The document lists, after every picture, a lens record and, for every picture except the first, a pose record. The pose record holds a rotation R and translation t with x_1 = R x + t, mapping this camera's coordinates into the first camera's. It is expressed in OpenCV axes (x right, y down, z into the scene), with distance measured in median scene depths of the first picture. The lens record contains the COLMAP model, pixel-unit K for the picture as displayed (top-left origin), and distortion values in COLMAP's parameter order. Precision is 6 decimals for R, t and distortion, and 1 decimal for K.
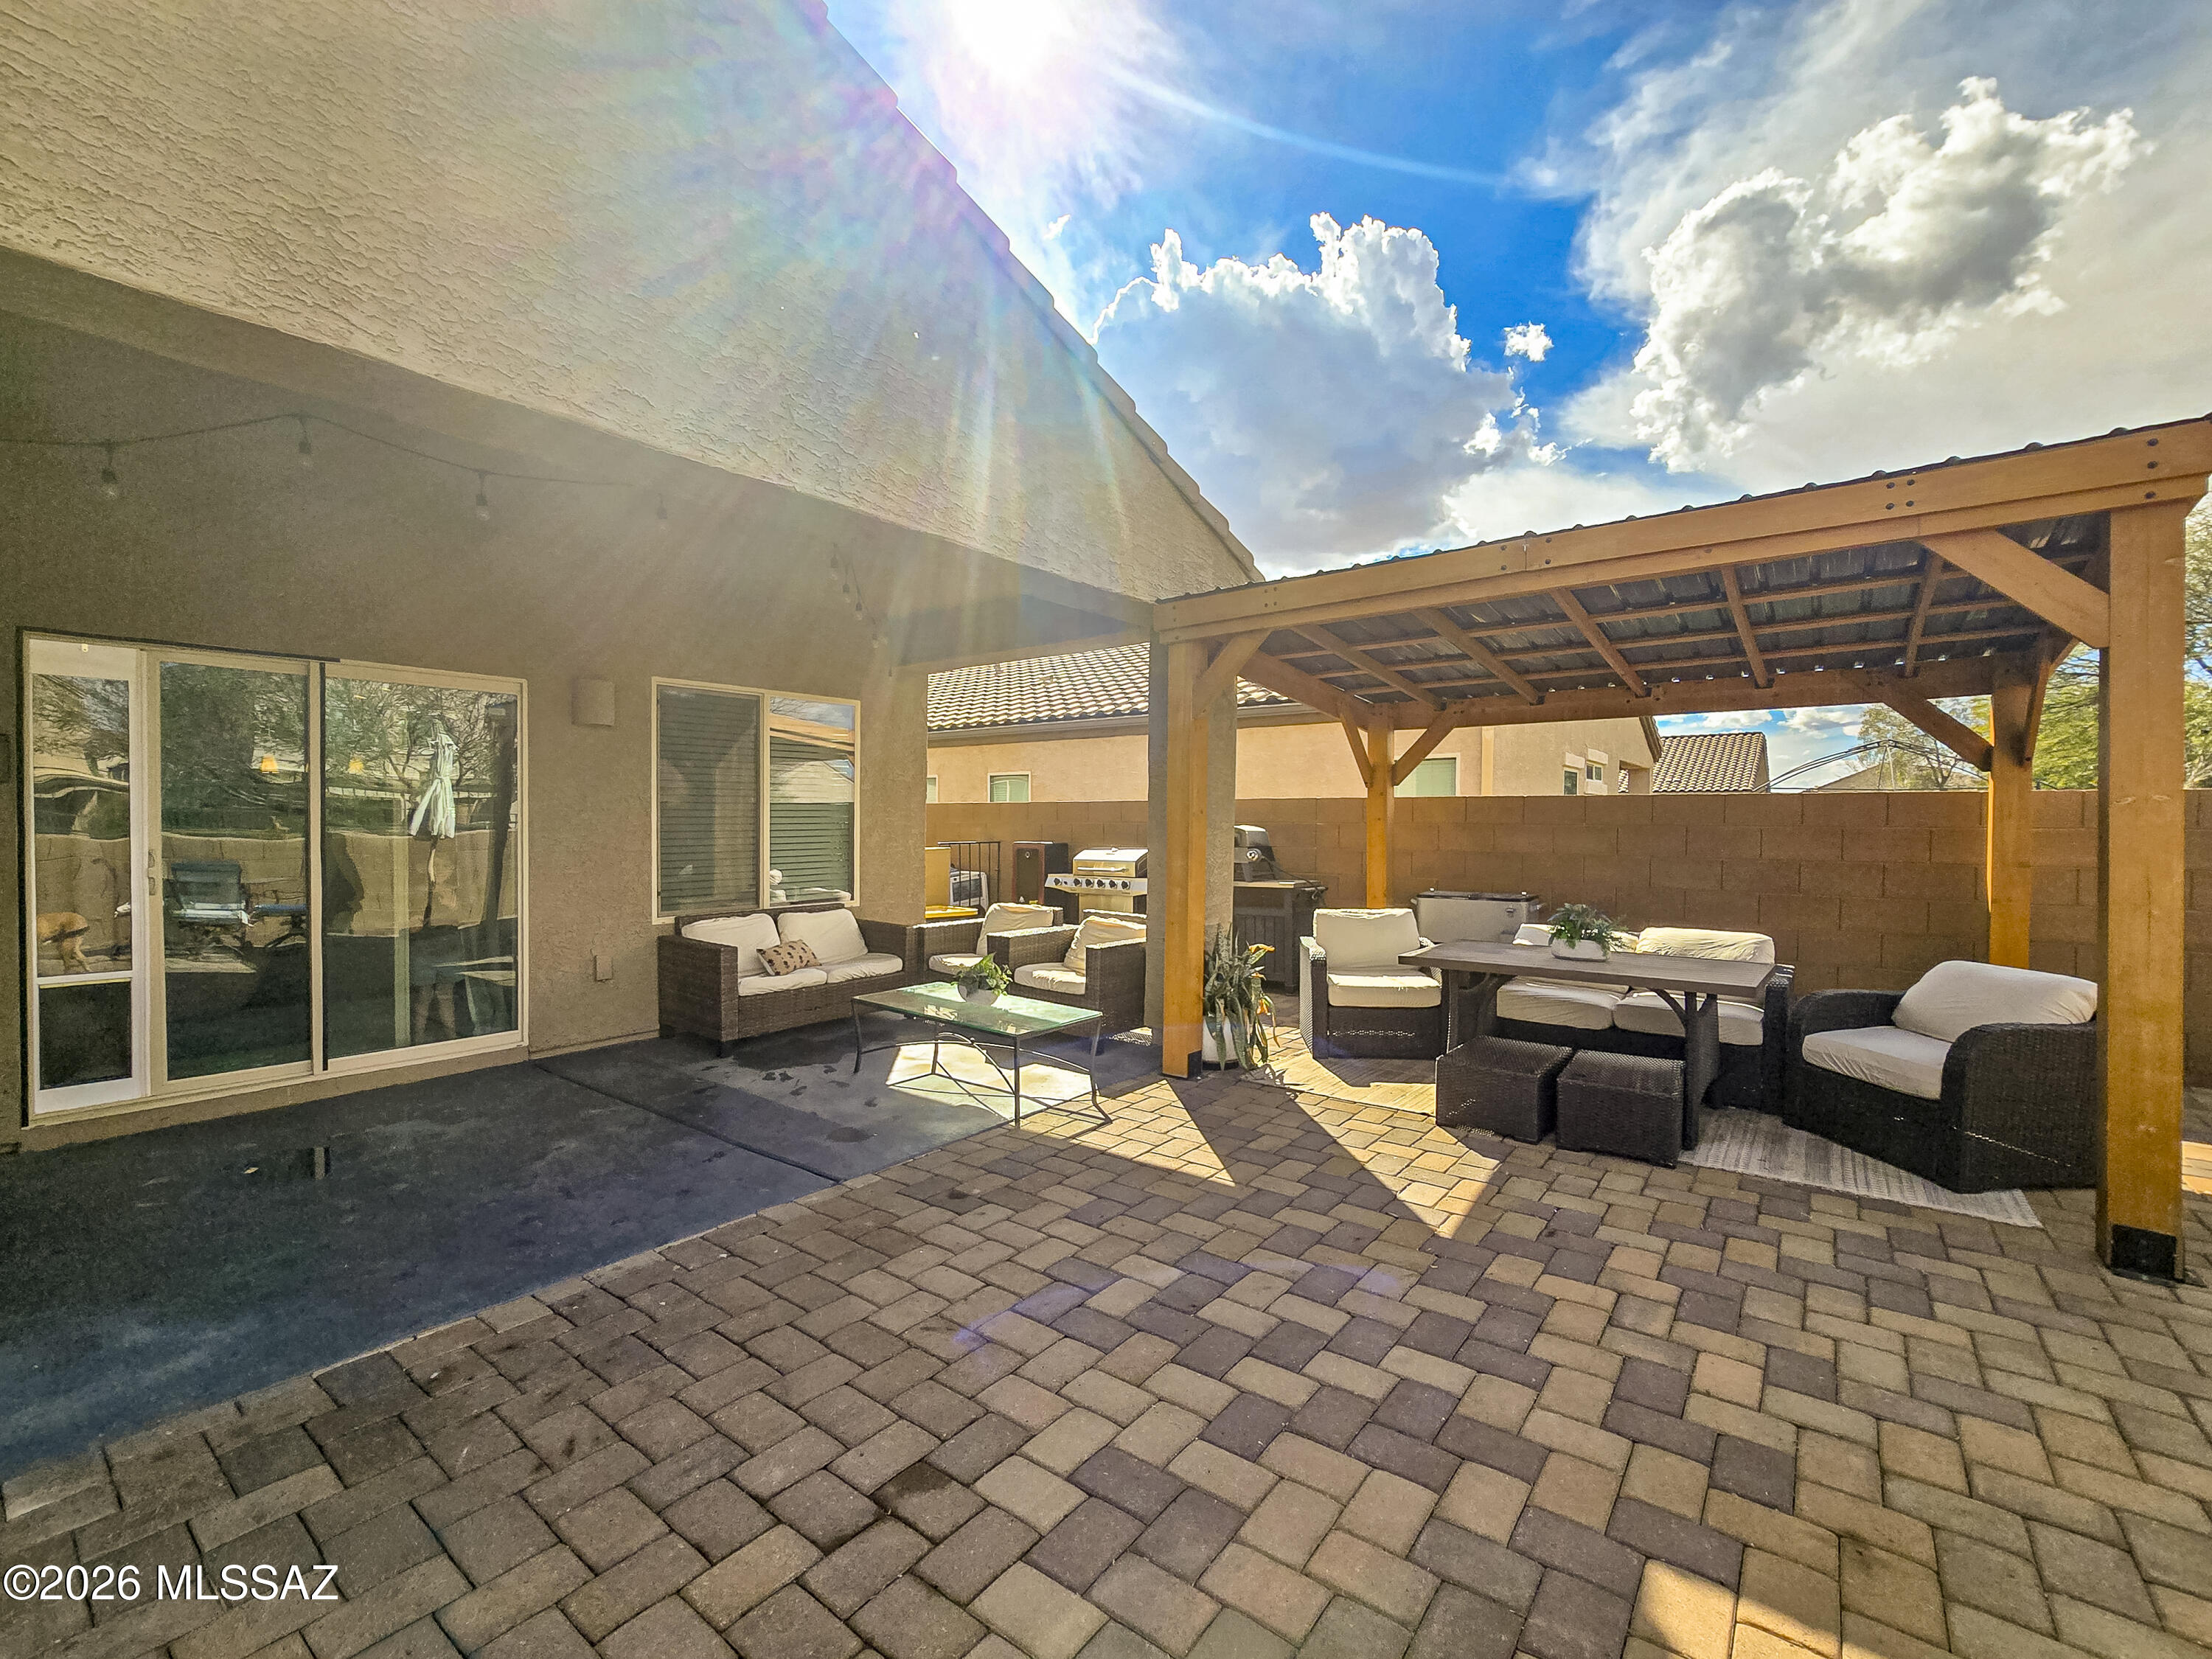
lens RADIAL K [[939.2, 0, 1106.0], [0, 939.2, 829.5], [0, 0, 1]] dist [-0.003617, -0.000862]
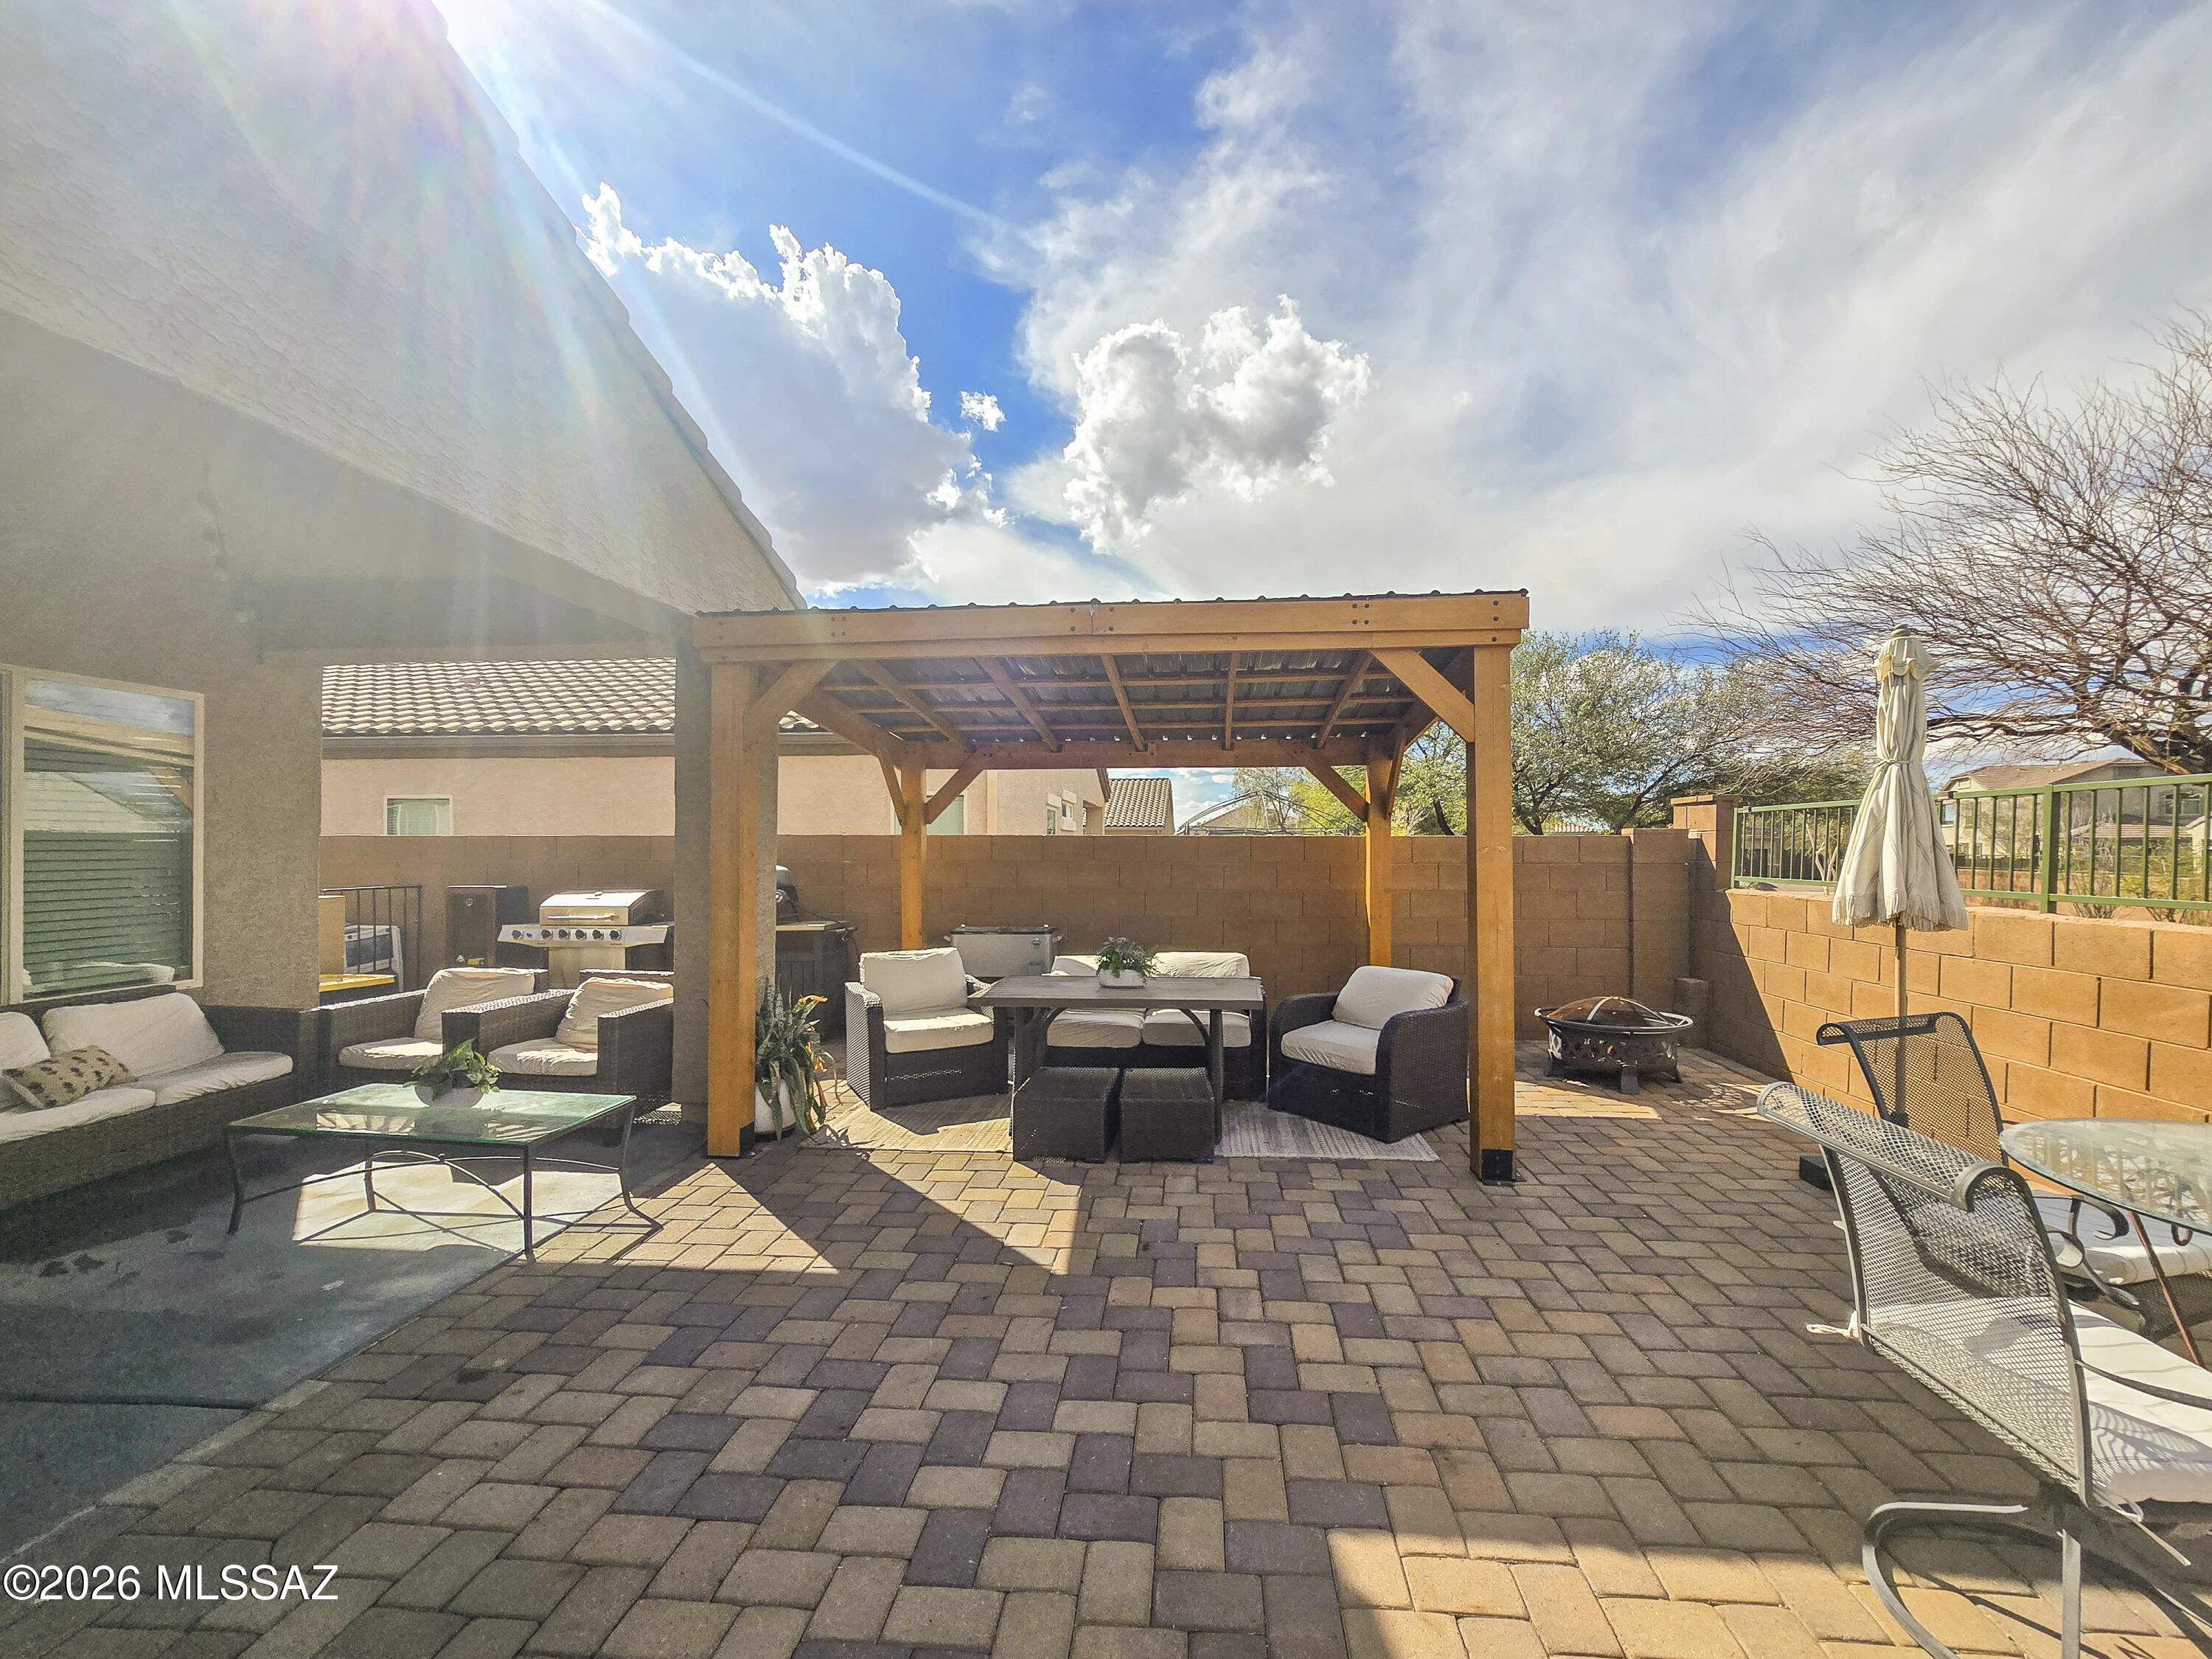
lens RADIAL K [[935.0, 0, 1106.6], [0, 935.0, 843.7], [0, 0, 1]] dist [-0.002649, -0.000781]
pose [[0.840164, 0.000016, 0.542332, -0.103343], [0.007008, 0.999916, -0.010886, -0.018000], [-0.542287, 0.012946, 0.840094, 0.070914]]
